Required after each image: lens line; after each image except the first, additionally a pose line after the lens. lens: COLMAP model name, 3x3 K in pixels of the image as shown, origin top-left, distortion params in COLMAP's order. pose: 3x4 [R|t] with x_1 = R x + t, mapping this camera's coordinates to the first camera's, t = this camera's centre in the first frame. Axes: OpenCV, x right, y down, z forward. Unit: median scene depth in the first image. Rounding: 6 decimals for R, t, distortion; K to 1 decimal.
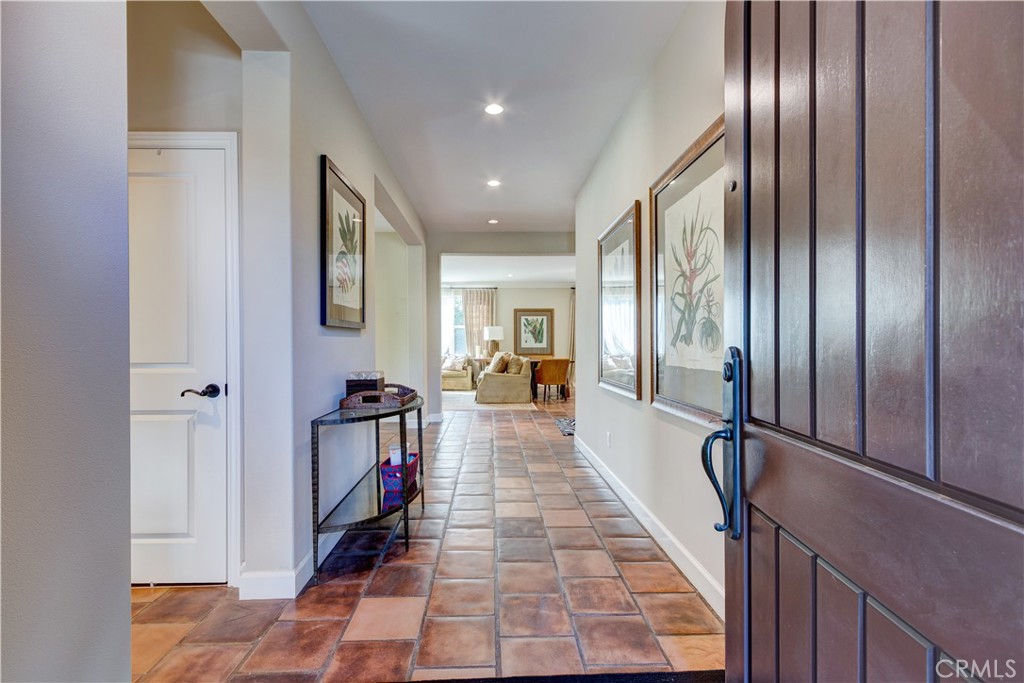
lens RADIAL K [[467.9, 0, 506.4], [0, 467.9, 344.0], [0, 0, 1]] dist [0.005399, -0.000126]
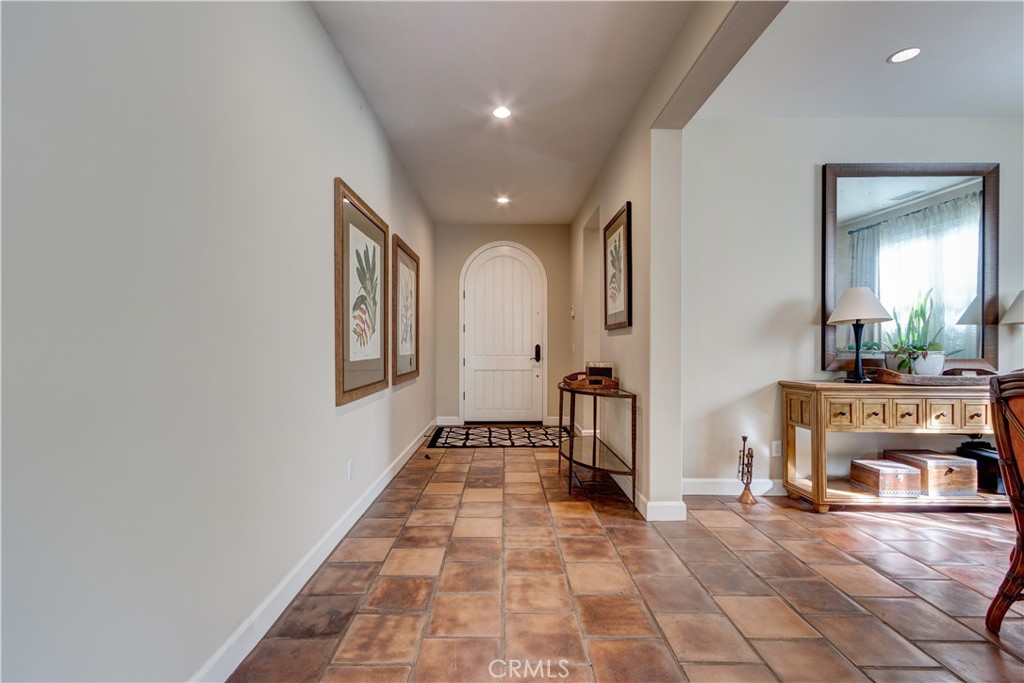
lens RADIAL K [[467.9, 0, 505.9], [0, 467.9, 339.4], [0, 0, 1]] dist [0.005399, -0.000126]
pose [[-0.999493, 0.003389, 0.031653, -0.063584], [0.003321, 0.999992, -0.002201, -0.002402], [-0.031660, -0.002095, -0.999497, 1.991064]]
